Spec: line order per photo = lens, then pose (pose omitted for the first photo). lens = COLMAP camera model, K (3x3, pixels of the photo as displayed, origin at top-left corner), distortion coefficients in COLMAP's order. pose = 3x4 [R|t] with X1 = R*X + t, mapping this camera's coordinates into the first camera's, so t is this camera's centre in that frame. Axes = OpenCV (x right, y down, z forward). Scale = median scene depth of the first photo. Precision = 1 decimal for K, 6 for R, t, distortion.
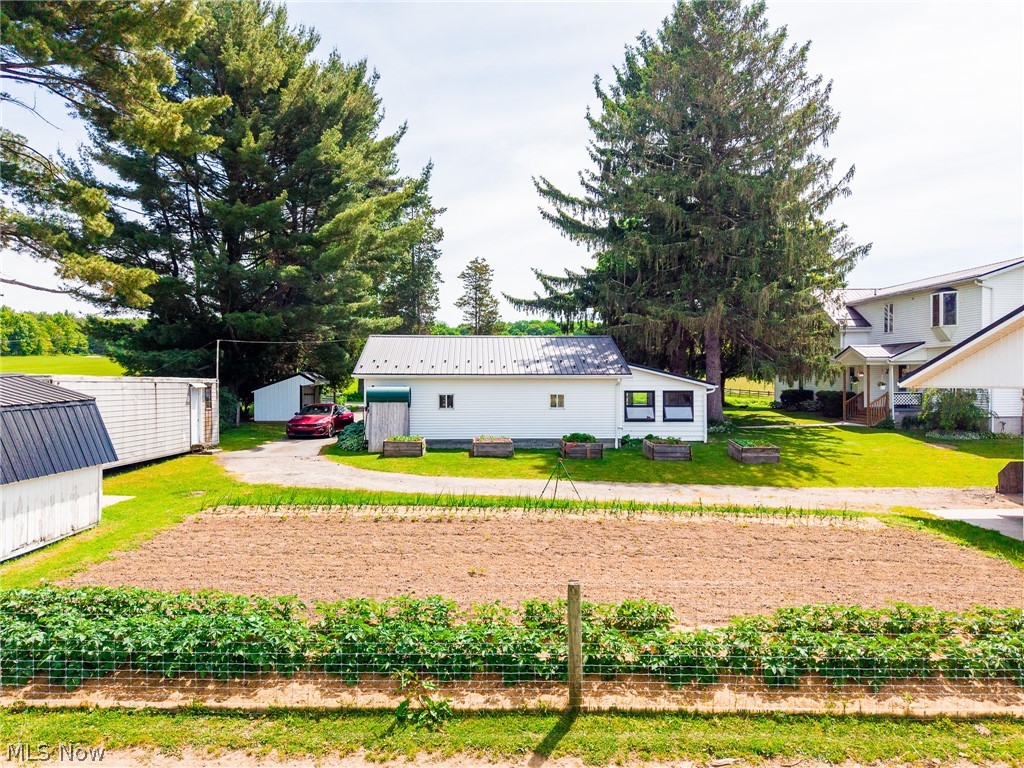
lens RADIAL K [[694.6, 0, 514.8], [0, 694.6, 382.4], [0, 0, 1]] dist [0.055981, -0.053301]
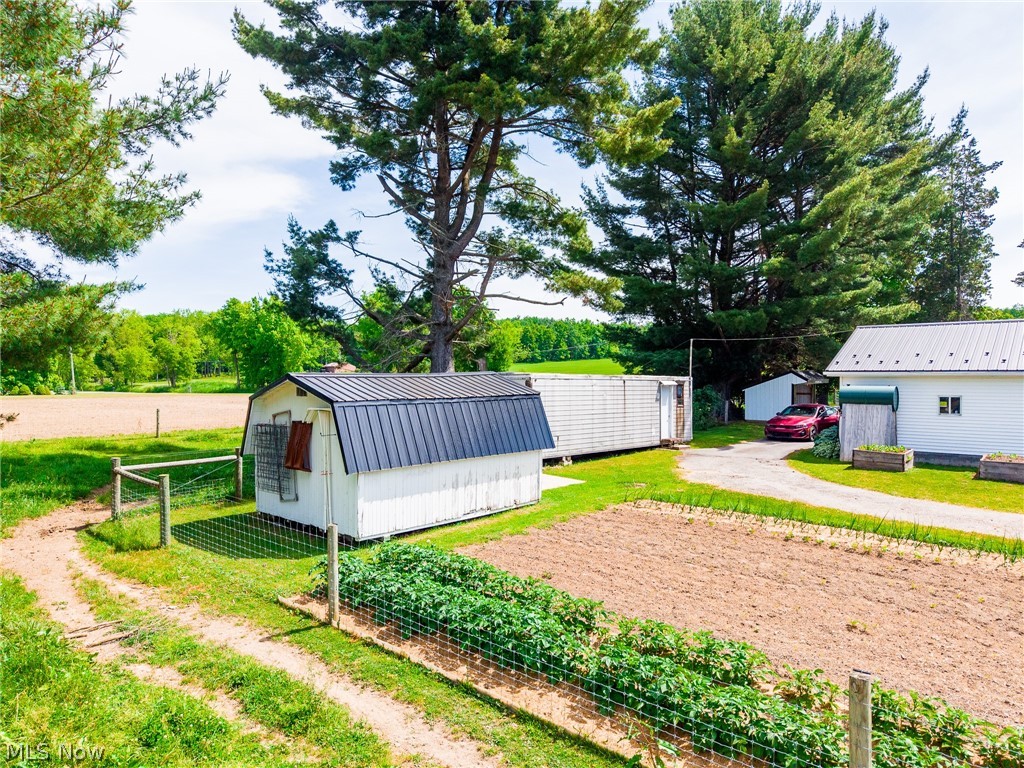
lens RADIAL K [[694.6, 0, 514.8], [0, 694.6, 382.4], [0, 0, 1]] dist [0.055981, -0.053301]
pose [[0.733206, 0.006146, -0.679979, 0.082733], [-0.005387, 0.999980, 0.003230, 0.001235], [0.679985, 0.001294, 0.733225, 0.075505]]
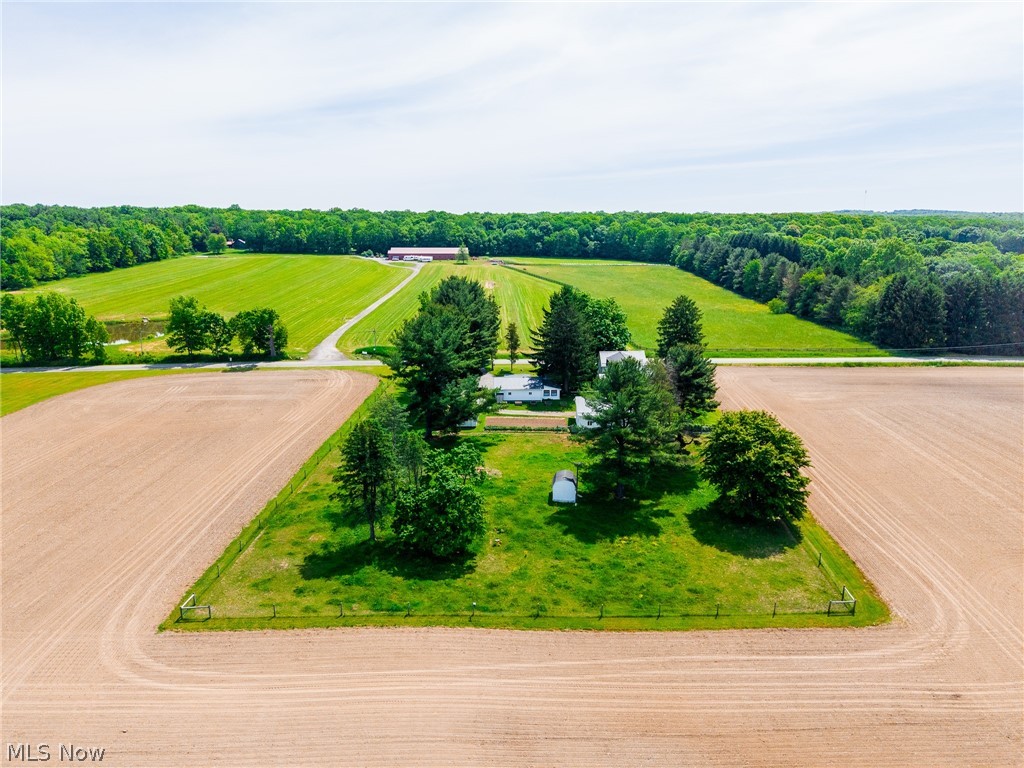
lens RADIAL K [[694.6, 0, 514.8], [0, 694.6, 382.4], [0, 0, 1]] dist [0.055981, -0.053301]
pose [[0.999626, -0.000130, -0.027360, 0.089828], [0.005956, 0.977046, 0.212945, -1.222984], [0.026704, -0.213028, 0.976681, -4.316470]]
